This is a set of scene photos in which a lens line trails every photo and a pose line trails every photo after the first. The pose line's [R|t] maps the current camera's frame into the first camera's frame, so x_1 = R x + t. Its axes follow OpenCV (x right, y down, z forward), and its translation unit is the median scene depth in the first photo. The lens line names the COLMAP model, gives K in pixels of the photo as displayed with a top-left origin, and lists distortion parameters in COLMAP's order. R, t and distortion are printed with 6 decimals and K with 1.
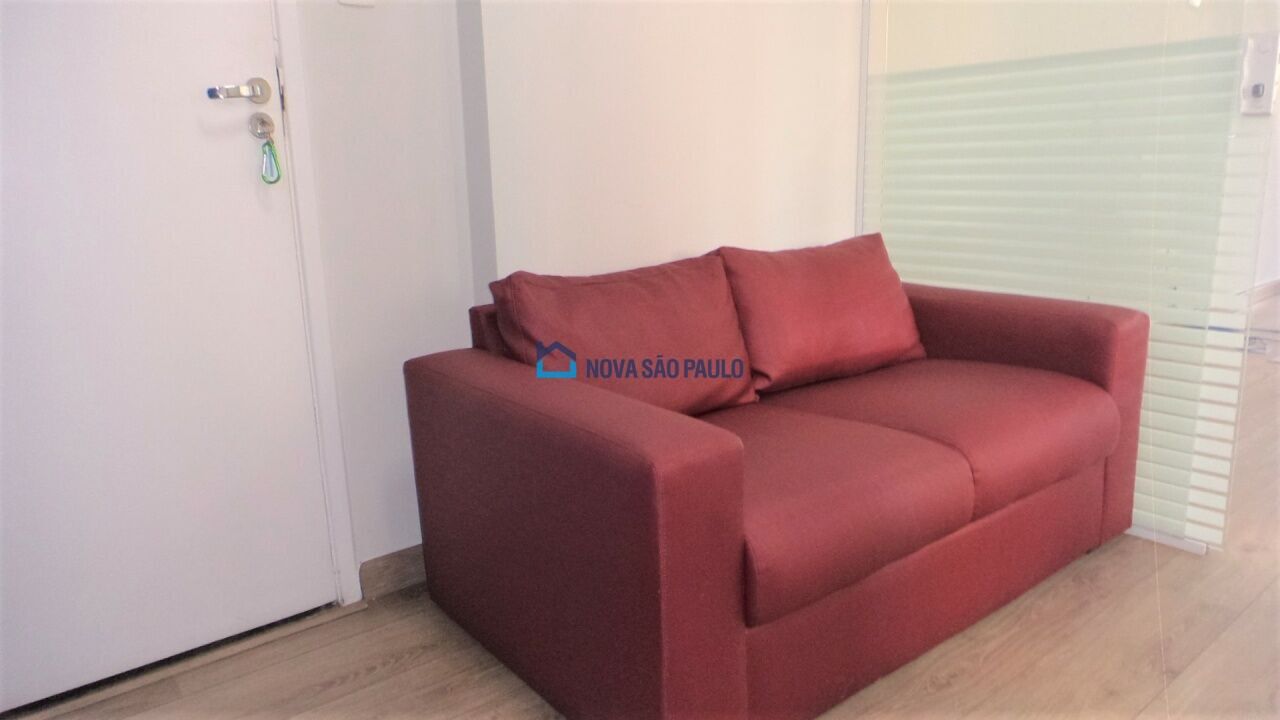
lens RADIAL K [[893.7, 0, 637.3], [0, 893.7, 355.3], [0, 0, 1]] dist [0.007947, -0.000893]
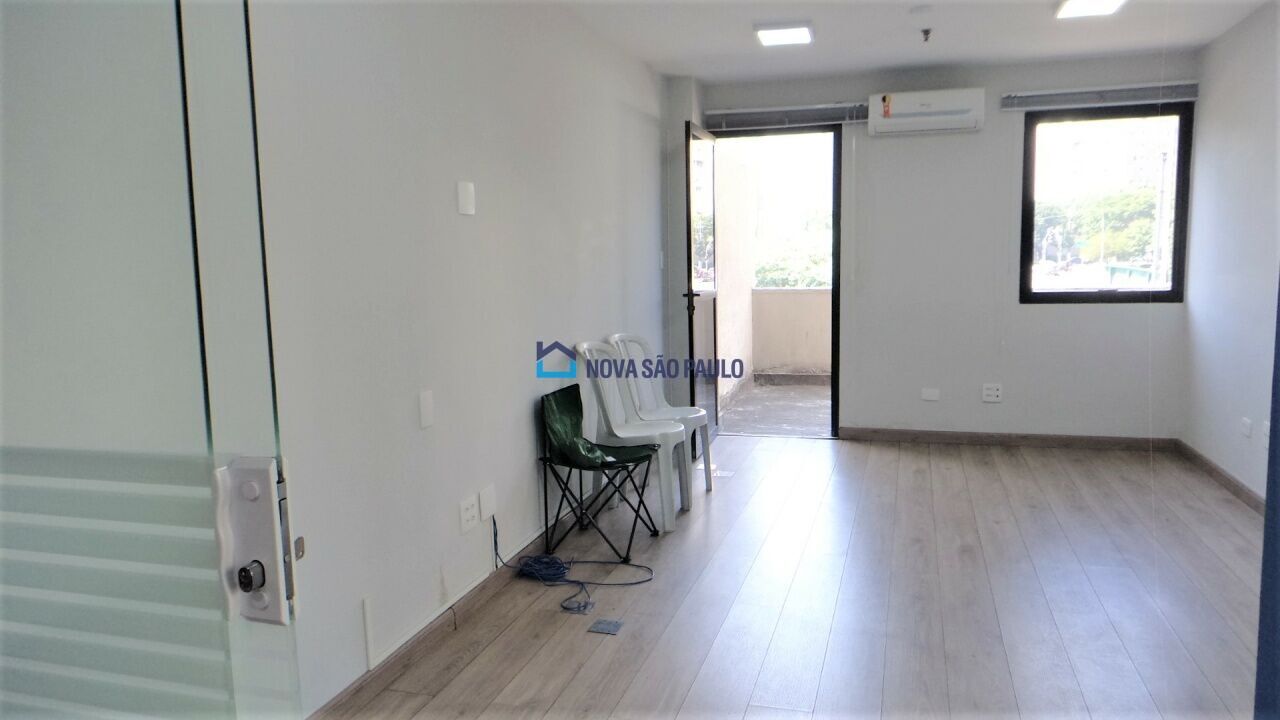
lens RADIAL K [[893.7, 0, 637.3], [0, 893.7, 355.3], [0, 0, 1]] dist [0.007947, -0.000893]
pose [[0.832314, -0.055059, 0.551563, 0.472139], [0.126288, 0.987721, -0.091972, -0.263915], [-0.539727, 0.146206, 0.829047, 0.383893]]
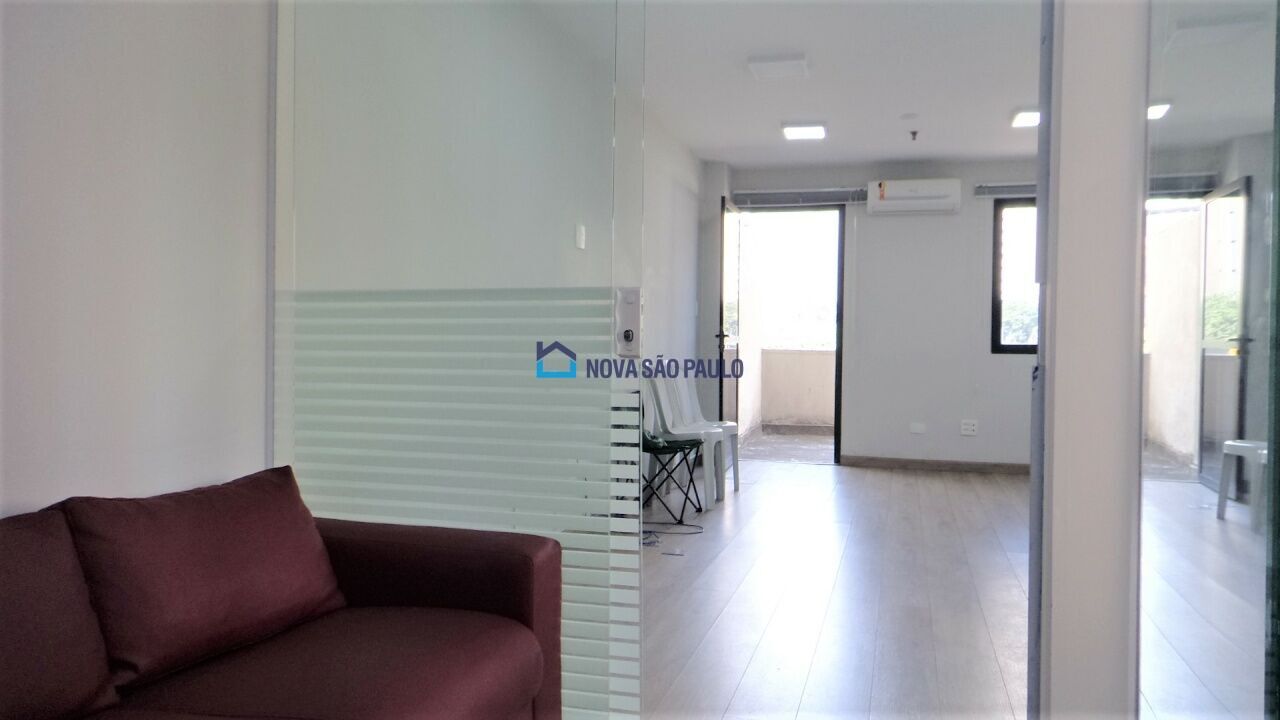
lens RADIAL K [[902.0, 0, 624.1], [0, 902.0, 356.9], [0, 0, 1]] dist [-0.002152, 0.000122]
pose [[0.833146, 0.027017, 0.552393, 0.058209], [0.093611, 0.977505, -0.188998, -0.046825], [-0.545073, 0.209173, 0.811876, 0.083467]]
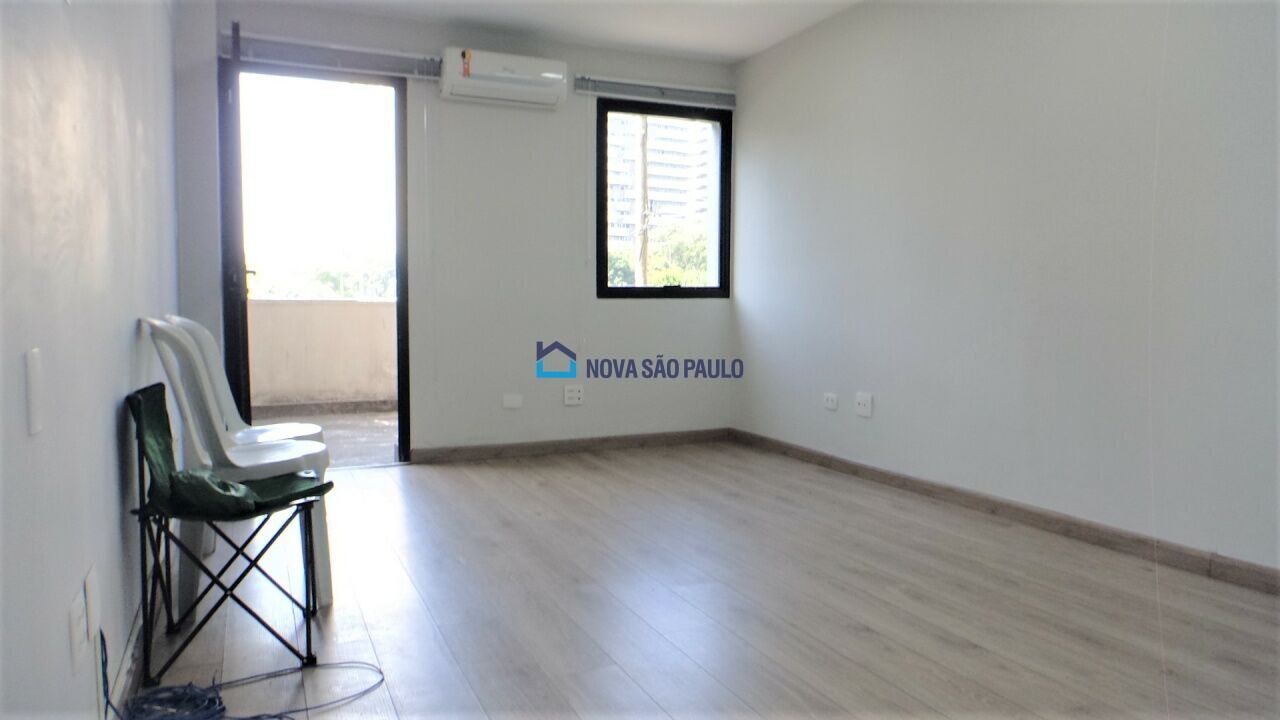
lens RADIAL K [[893.7, 0, 637.3], [0, 893.7, 355.3], [0, 0, 1]] dist [0.007947, -0.000893]
pose [[0.259114, -0.032986, 0.965283, 0.488030], [0.213382, 0.976676, -0.023903, -0.274485], [-0.941981, 0.212168, 0.260109, 1.116846]]
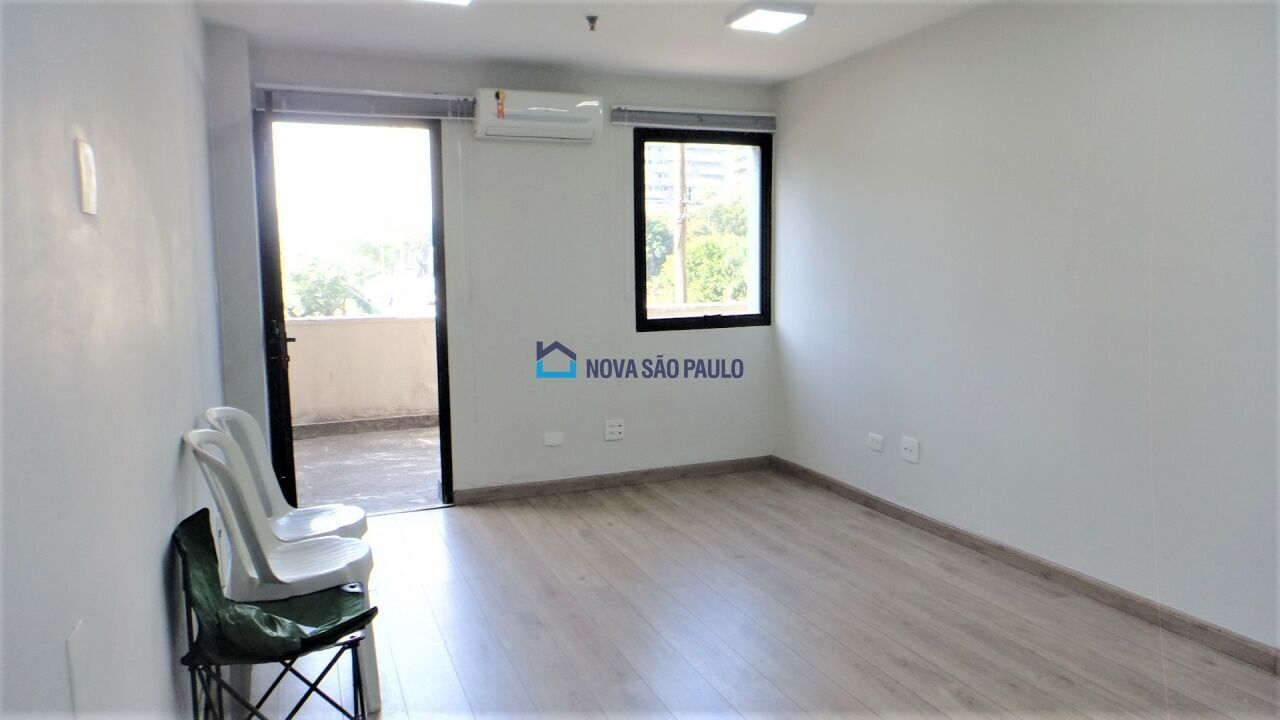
lens RADIAL K [[893.7, 0, 637.3], [0, 893.7, 355.3], [0, 0, 1]] dist [0.007947, -0.000893]
pose [[0.300047, -0.083076, 0.950300, 0.519907], [0.225757, 0.974085, 0.013875, -0.458280], [-0.926826, 0.210374, 0.311026, 1.086656]]
